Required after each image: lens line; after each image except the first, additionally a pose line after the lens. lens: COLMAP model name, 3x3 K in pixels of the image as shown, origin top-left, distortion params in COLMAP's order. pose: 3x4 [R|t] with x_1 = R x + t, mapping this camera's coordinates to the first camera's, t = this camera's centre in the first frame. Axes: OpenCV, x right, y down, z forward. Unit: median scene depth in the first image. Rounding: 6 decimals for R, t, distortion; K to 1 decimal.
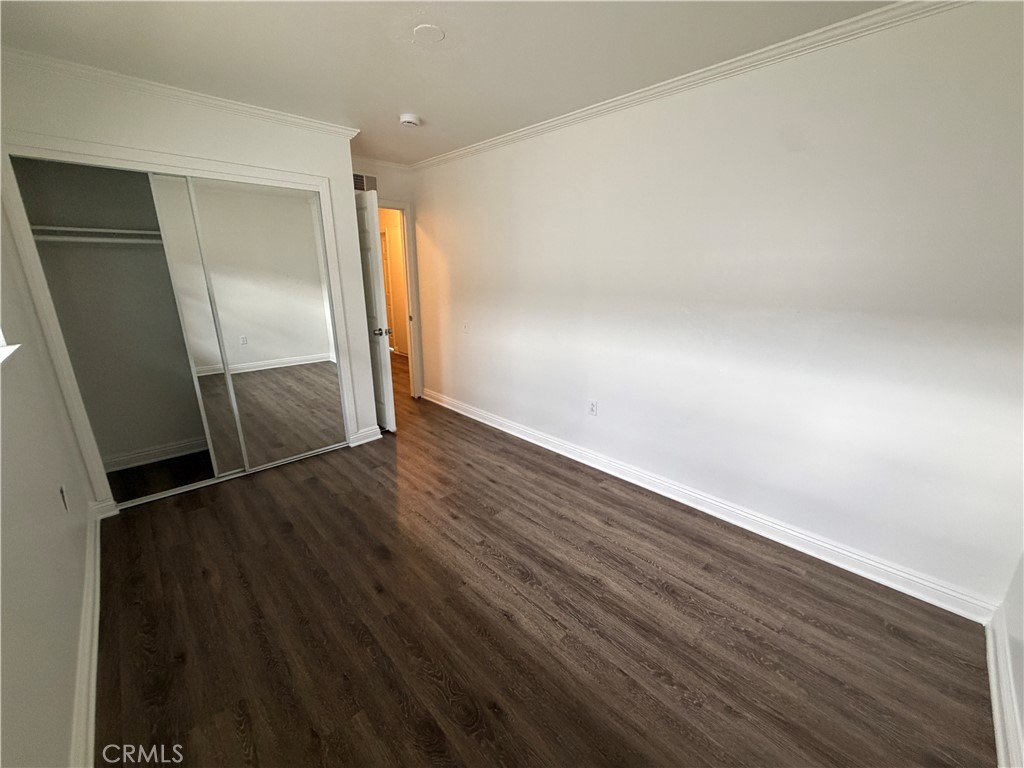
lens RADIAL K [[407.4, 0, 509.5], [0, 407.4, 384.4], [0, 0, 1]] dist [0.001653, 0.000246]
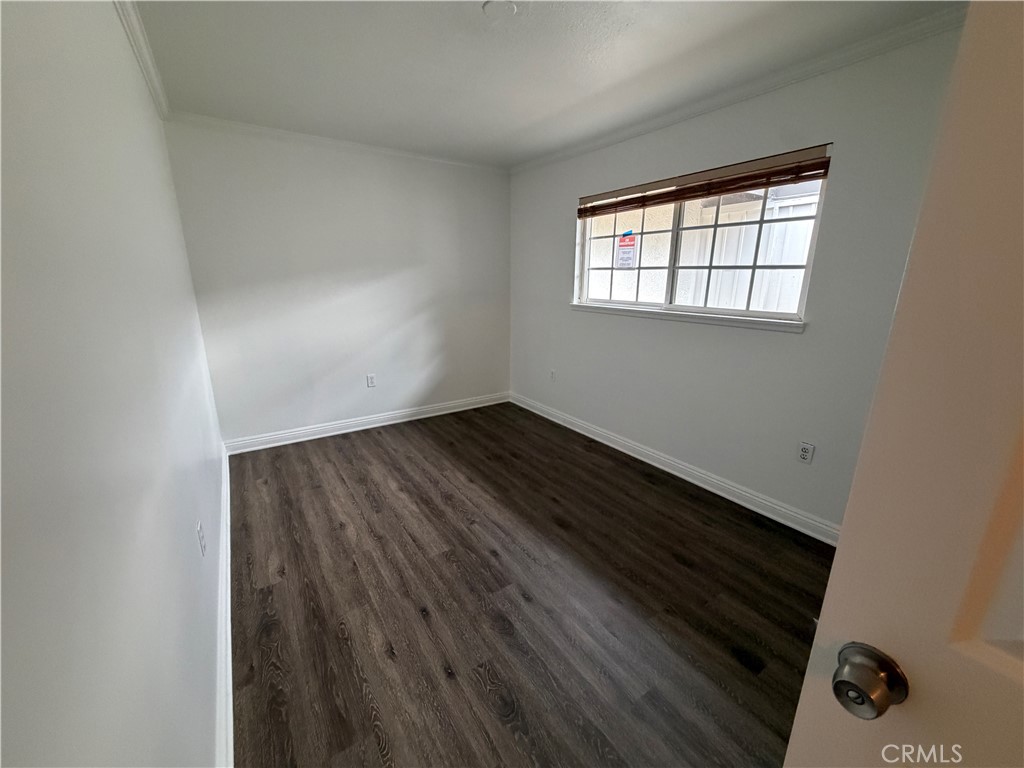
lens RADIAL K [[407.4, 0, 509.5], [0, 407.4, 384.4], [0, 0, 1]] dist [0.001653, 0.000246]
pose [[-0.985143, -0.048716, 0.164680, -0.309013], [0.041128, 0.864089, 0.501657, -0.439449], [-0.166737, 0.500977, -0.849247, 1.647887]]
